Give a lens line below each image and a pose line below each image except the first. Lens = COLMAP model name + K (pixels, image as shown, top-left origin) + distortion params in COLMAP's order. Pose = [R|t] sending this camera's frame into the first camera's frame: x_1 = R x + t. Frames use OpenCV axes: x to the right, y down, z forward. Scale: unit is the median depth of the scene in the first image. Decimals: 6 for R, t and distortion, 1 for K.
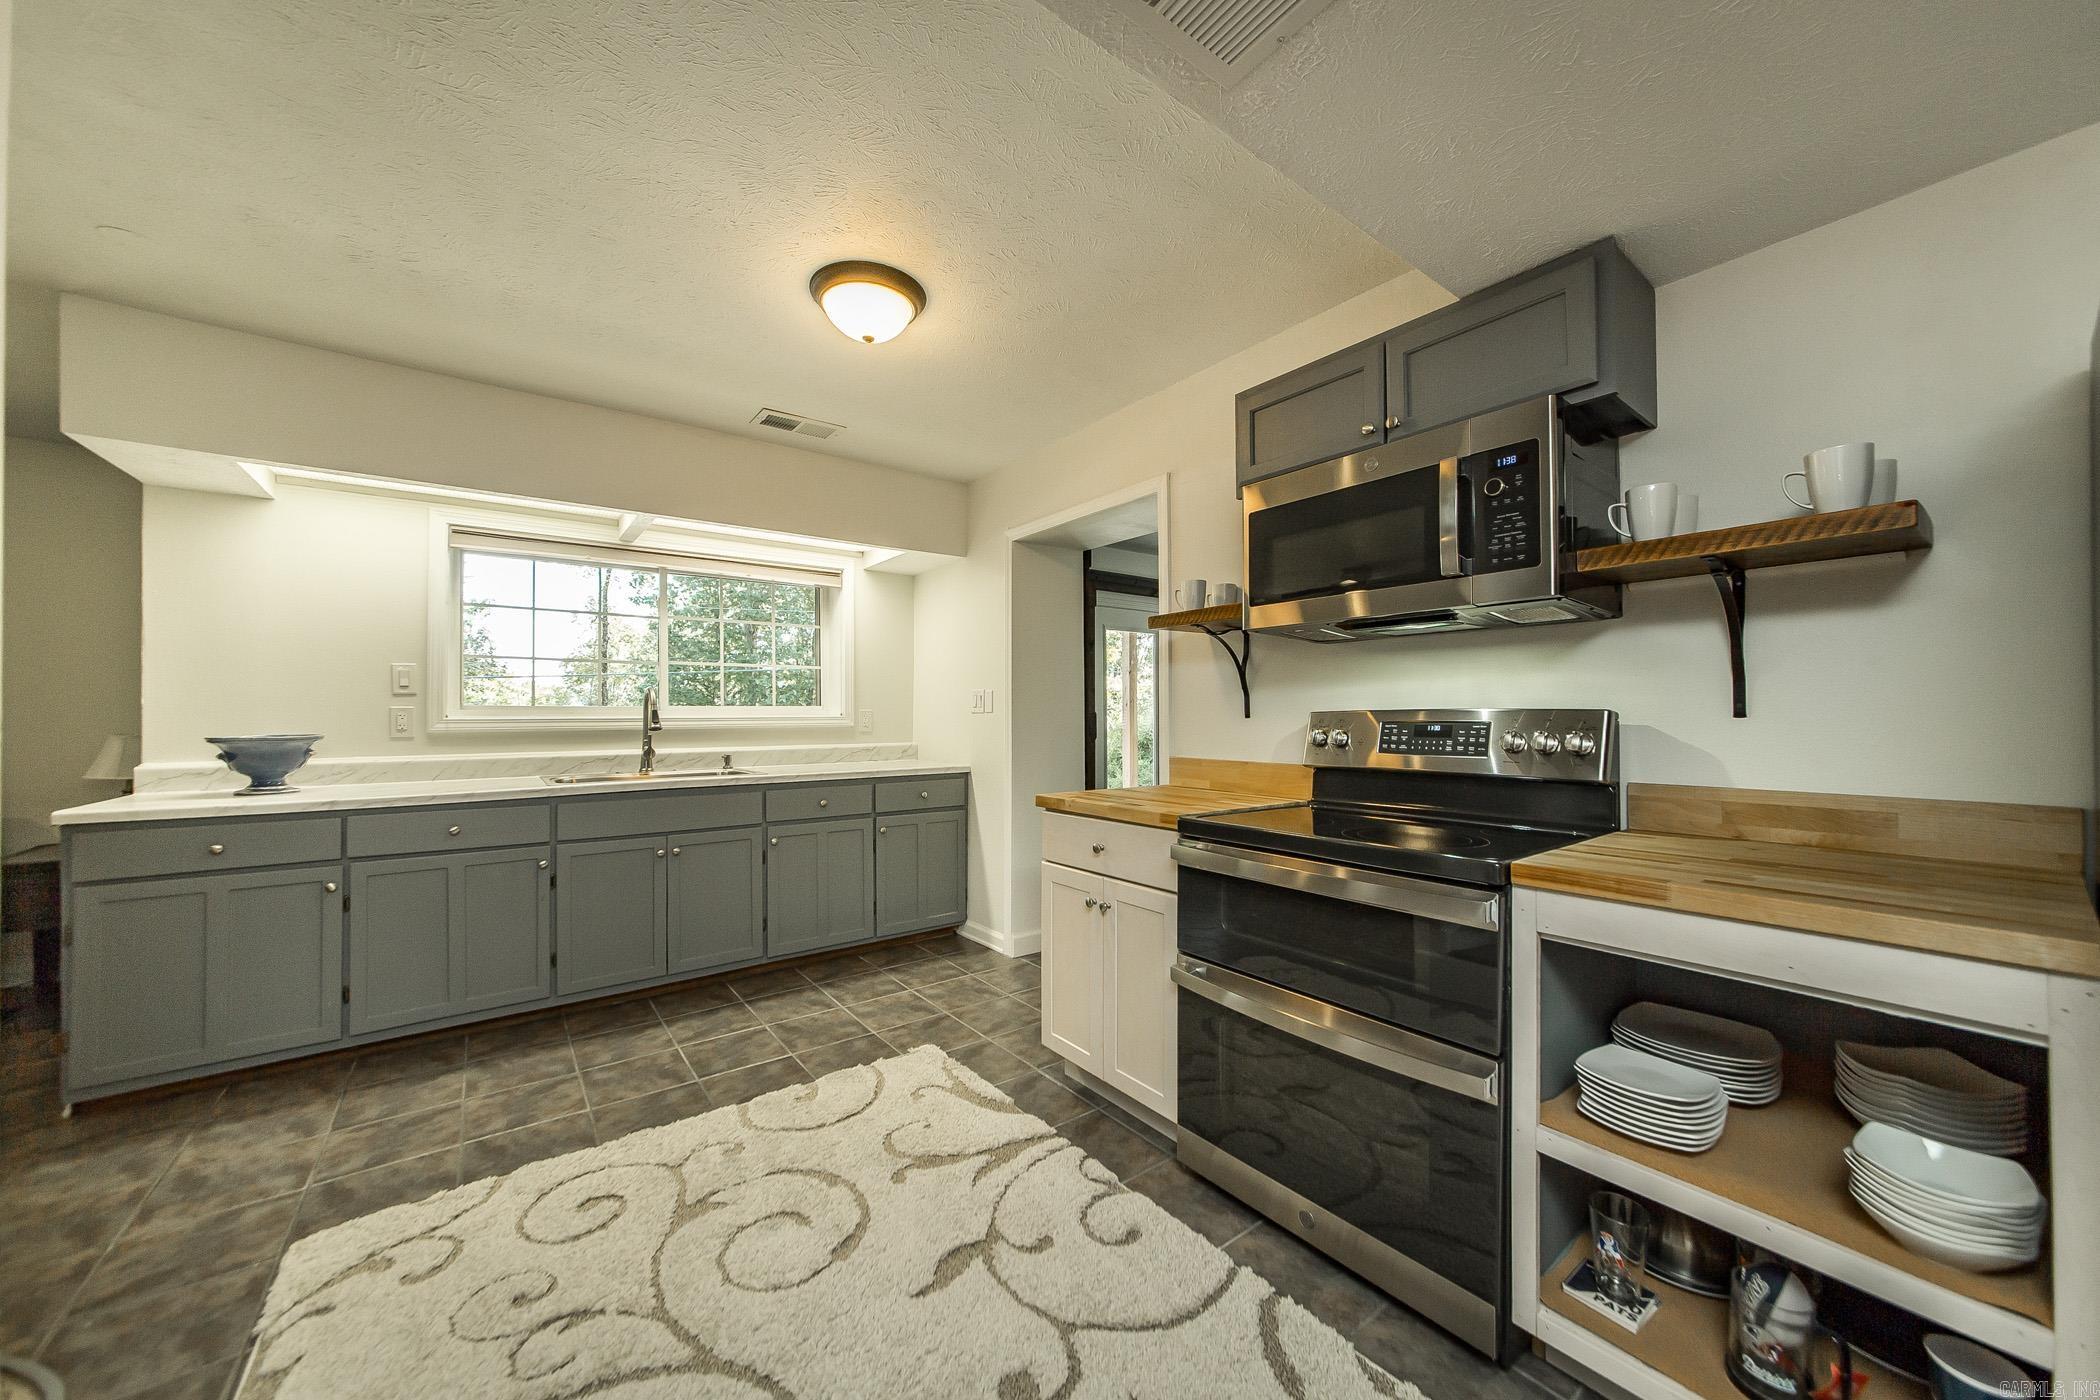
lens RADIAL K [[762.9, 0, 1021.4], [0, 762.9, 695.8], [0, 0, 1]] dist [-0.028135, 0.006672]
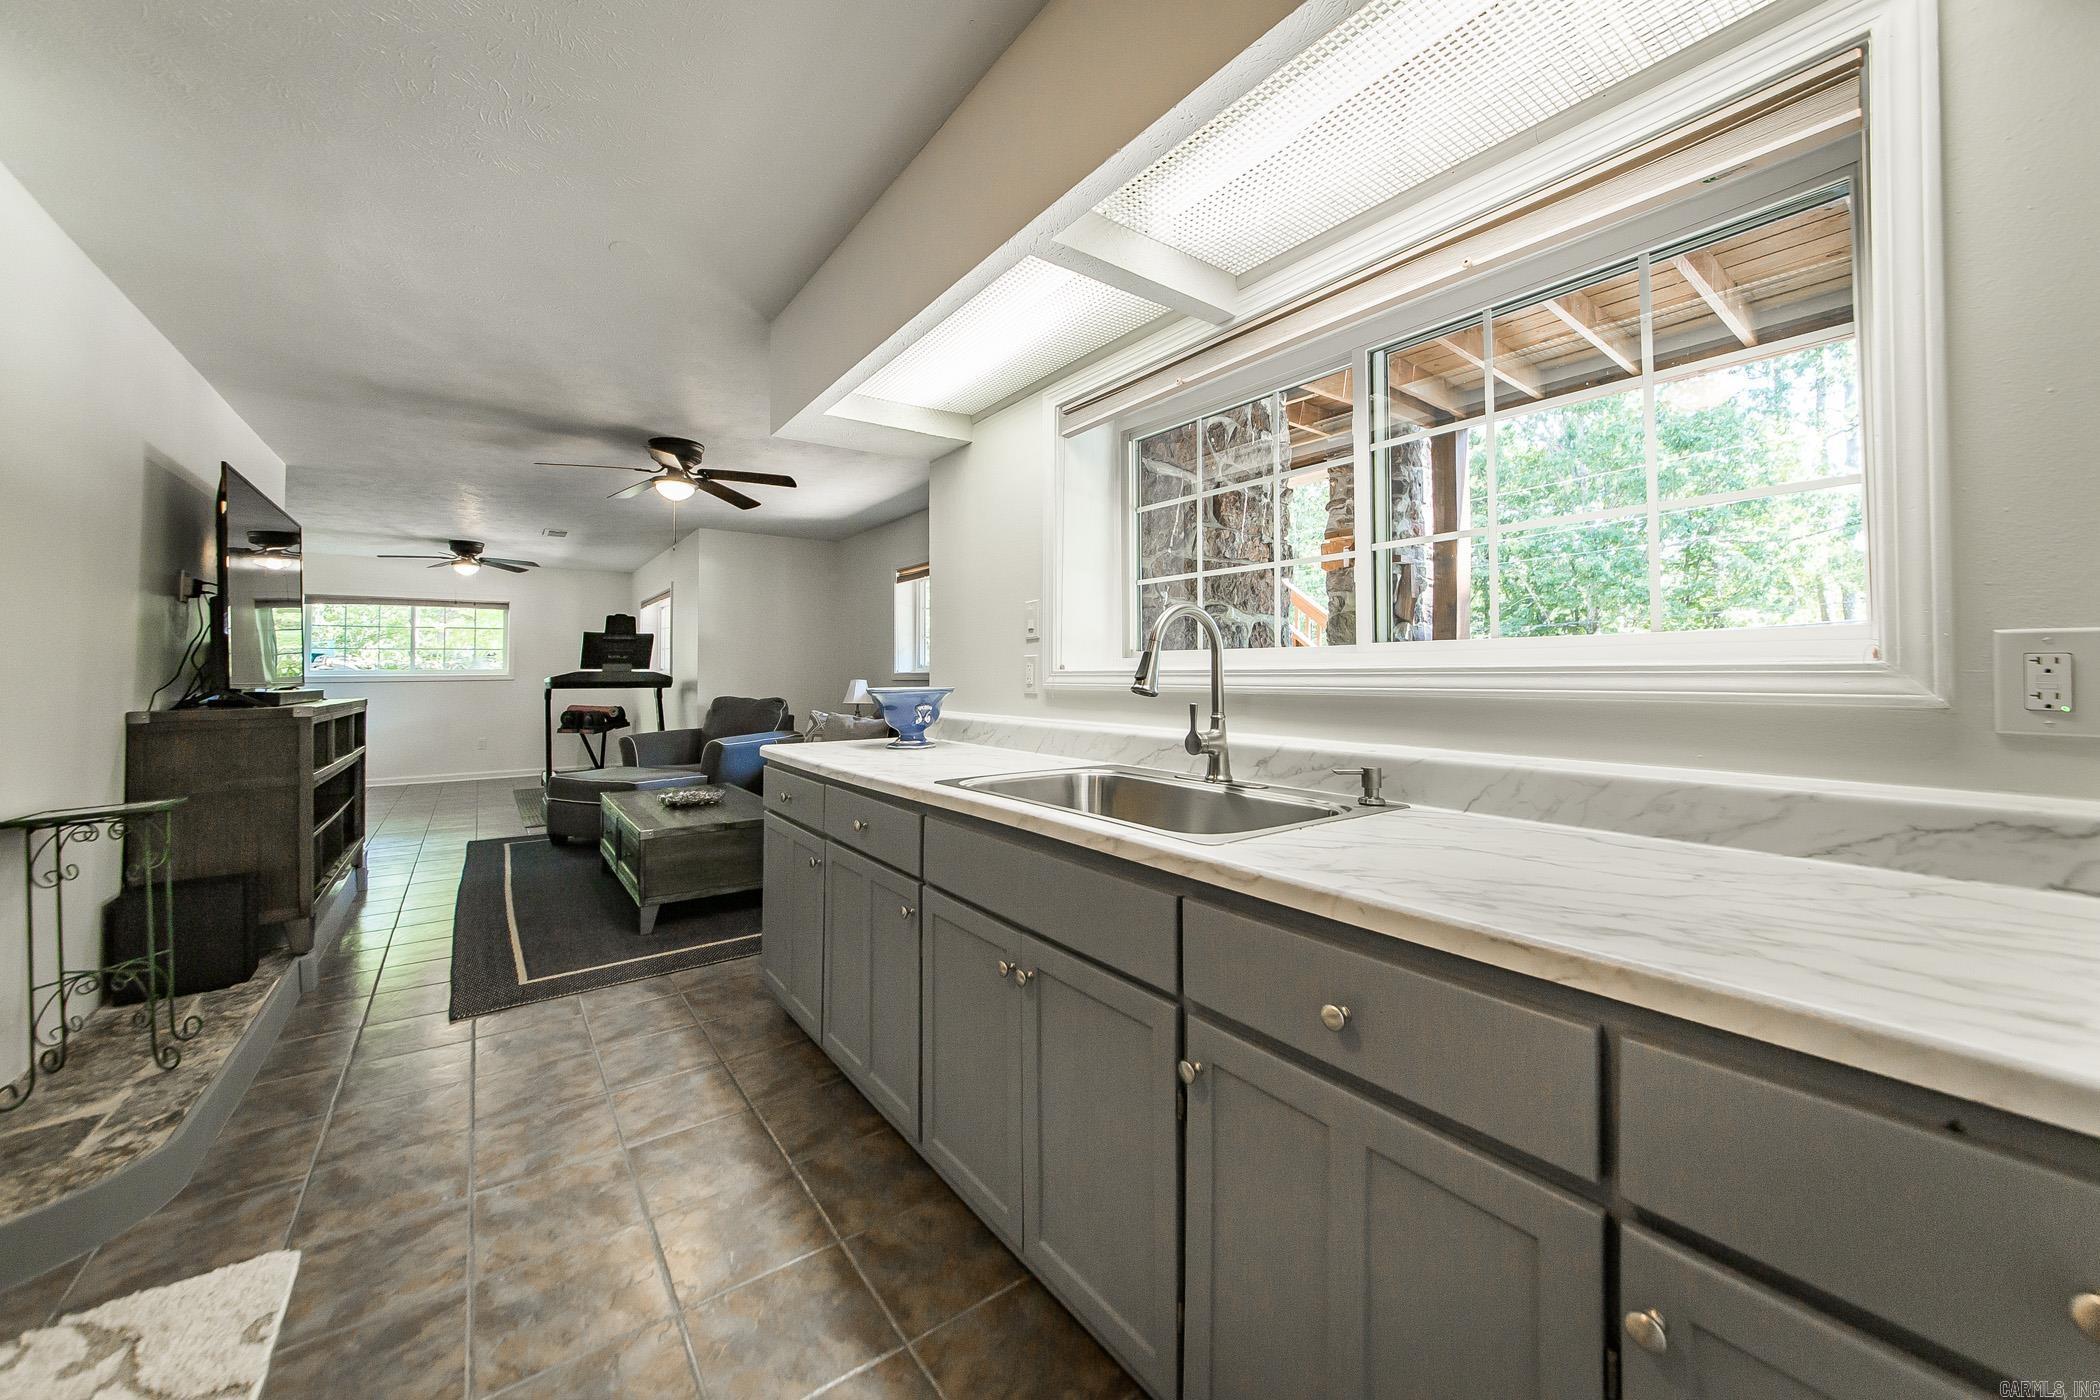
lens RADIAL K [[762.9, 0, 1021.4], [0, 762.9, 695.8], [0, 0, 1]] dist [-0.028135, 0.006672]
pose [[0.012270, 0.033108, -0.999376, -0.056617], [0.036445, 0.998773, 0.033535, 0.042376], [0.999260, -0.036834, 0.011048, 1.422602]]
